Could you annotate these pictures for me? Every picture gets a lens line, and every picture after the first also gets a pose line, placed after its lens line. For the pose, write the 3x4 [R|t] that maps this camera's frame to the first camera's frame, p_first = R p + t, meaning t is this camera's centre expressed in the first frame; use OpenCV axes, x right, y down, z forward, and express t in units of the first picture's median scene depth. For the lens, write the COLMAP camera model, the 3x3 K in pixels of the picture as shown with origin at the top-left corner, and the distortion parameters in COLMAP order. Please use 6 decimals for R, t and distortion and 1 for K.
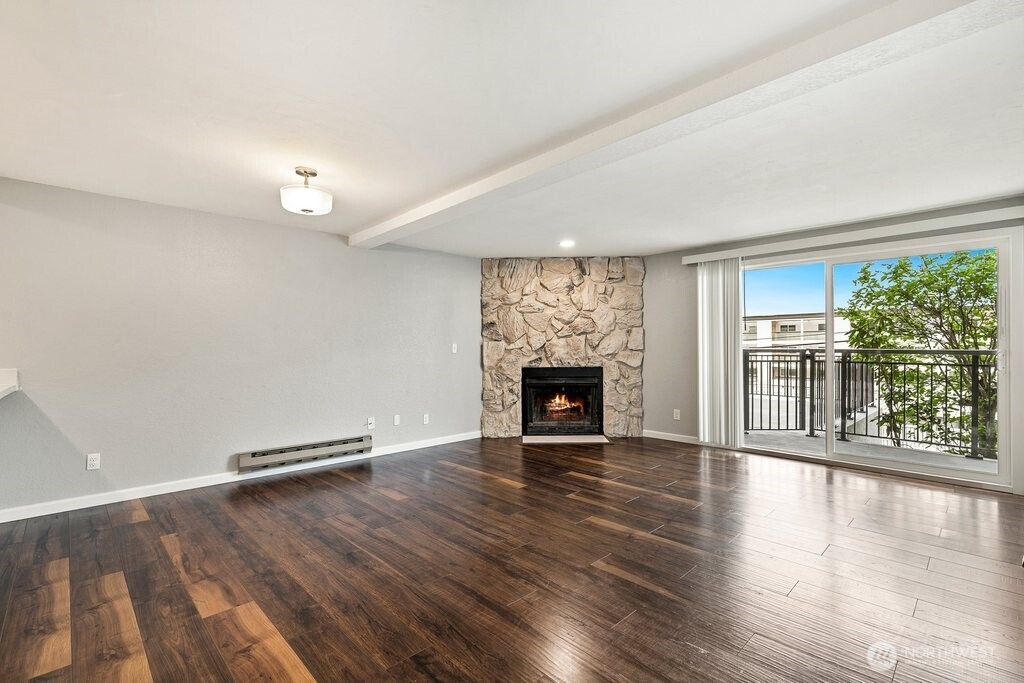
lens RADIAL K [[460.4, 0, 508.2], [0, 460.4, 342.8], [0, 0, 1]] dist [0.012114, -0.002707]
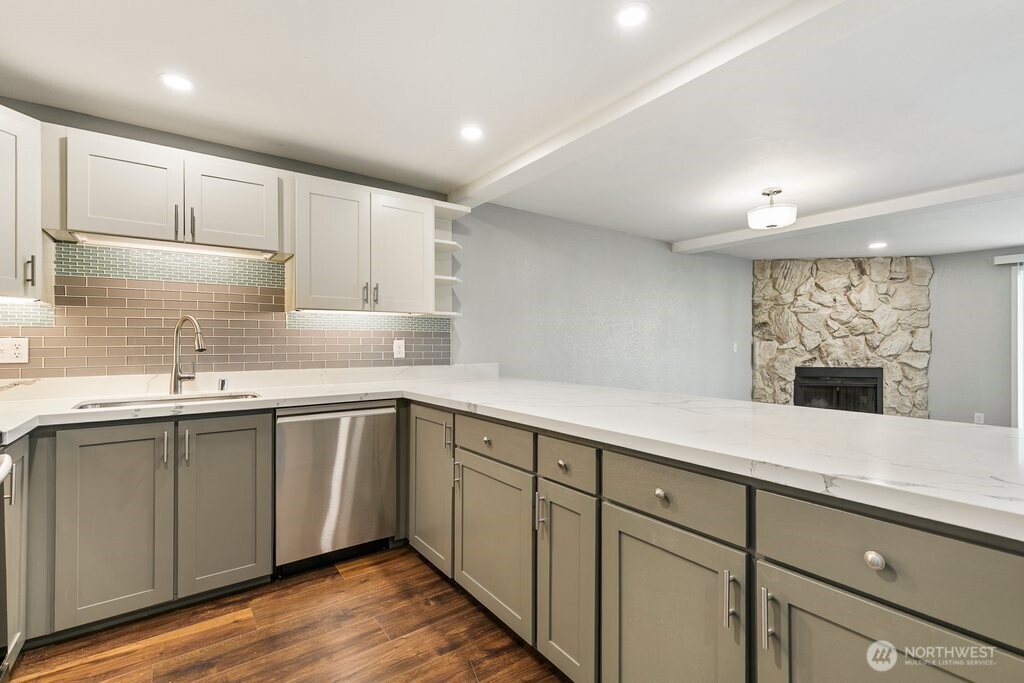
lens RADIAL K [[460.4, 0, 507.8], [0, 460.4, 340.5], [0, 0, 1]] dist [0.012114, -0.002707]
pose [[0.992122, 0.008809, -0.124962, -0.473895], [-0.008030, 0.999945, 0.006739, -0.006738], [0.125014, -0.005682, 0.992139, -0.092391]]
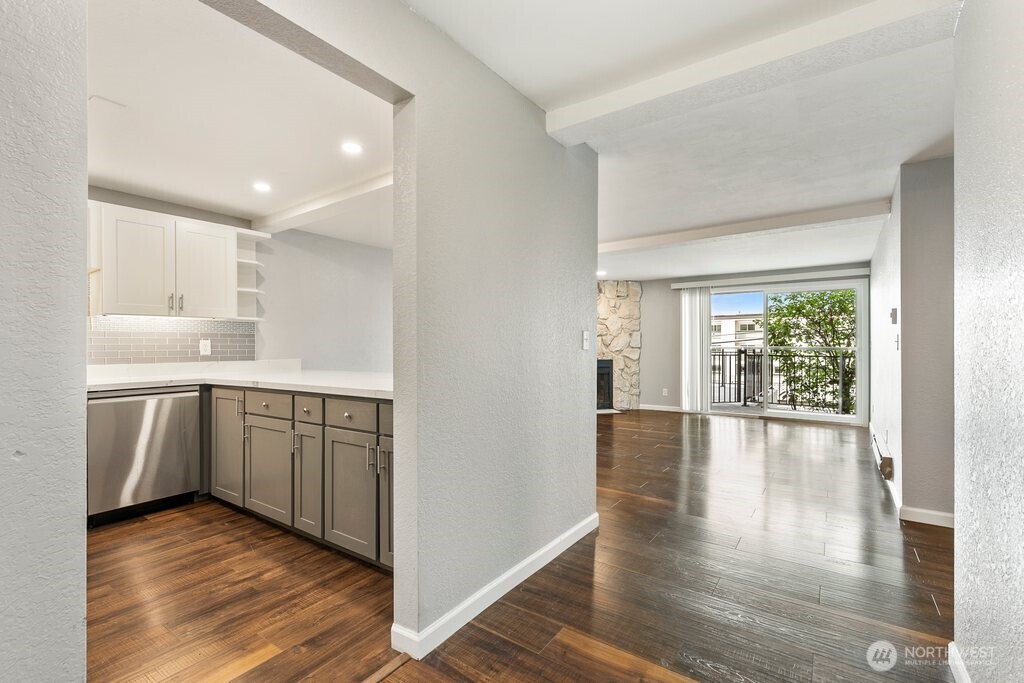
lens RADIAL K [[460.4, 0, 507.7], [0, 460.4, 343.1], [0, 0, 1]] dist [0.012114, -0.002707]
pose [[0.981968, 0.001926, 0.189037, -0.368678], [-0.002600, 0.999991, 0.003317, -0.001429], [-0.189029, -0.003749, 0.981964, -0.301701]]
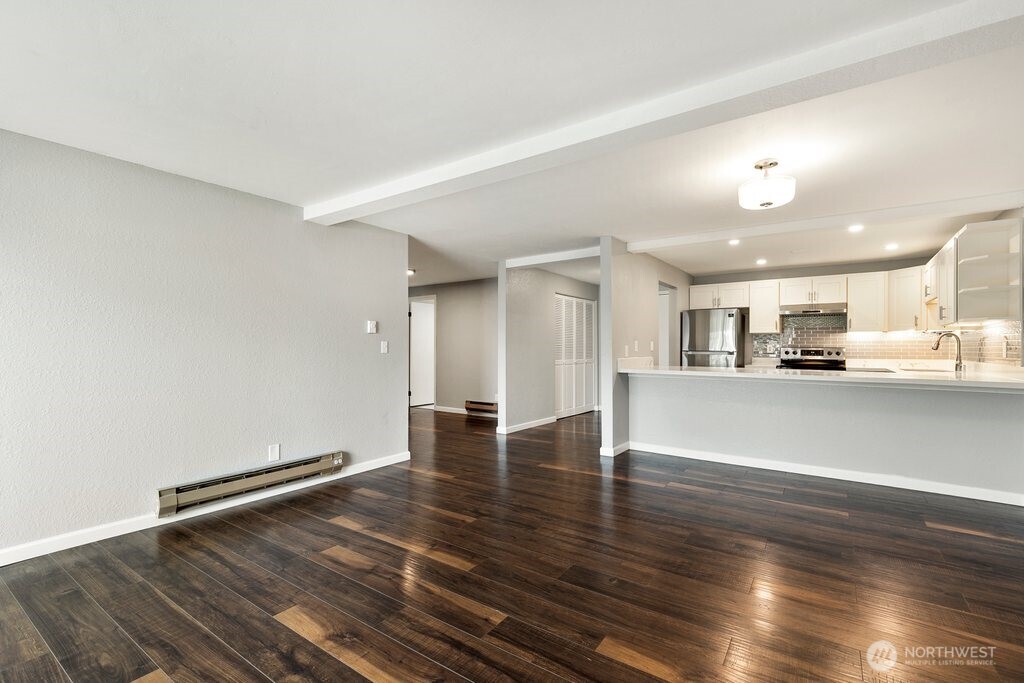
lens RADIAL K [[460.4, 0, 512.4], [0, 460.4, 345.4], [0, 0, 1]] dist [0.012114, -0.002707]
pose [[-0.979574, 0.001545, -0.201077, 0.139114], [0.004489, 0.999889, -0.014189, 0.007886], [0.201032, -0.014802, -0.979473, 0.937065]]
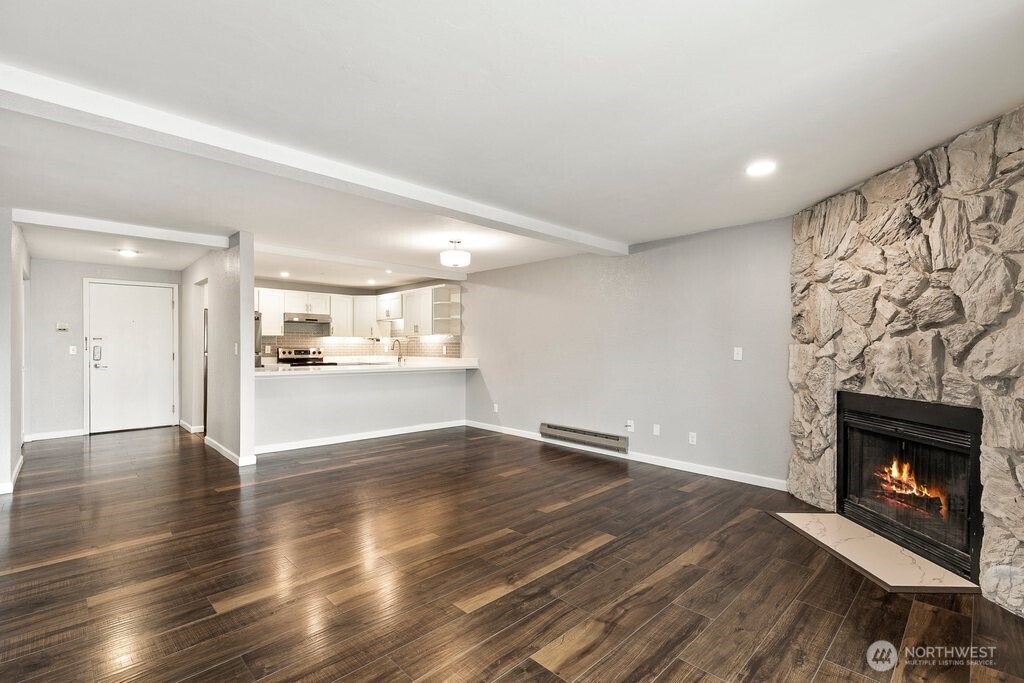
lens RADIAL K [[460.4, 0, 510.2], [0, 460.4, 346.4], [0, 0, 1]] dist [0.012114, -0.002707]
pose [[0.011158, 0.003253, -0.999932, 0.591223], [0.007637, 0.999965, 0.003339, -0.004933], [0.999909, -0.007674, 0.011133, 0.601828]]
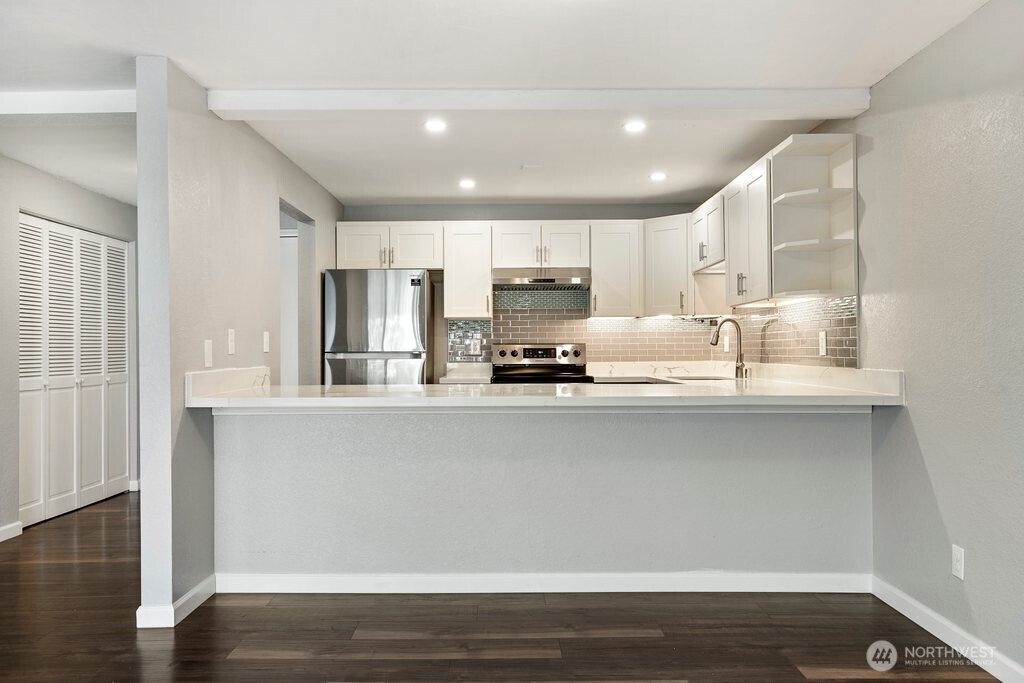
lens RADIAL K [[800.2, 0, 510.9], [0, 800.2, 333.7], [0, 0, 1]] dist [0.003066, 0.003023]
pose [[-0.685565, -0.003343, -0.728004, 0.043564], [0.018642, 0.999581, -0.022146, 0.010012], [0.727773, -0.028754, -0.685215, 0.724137]]
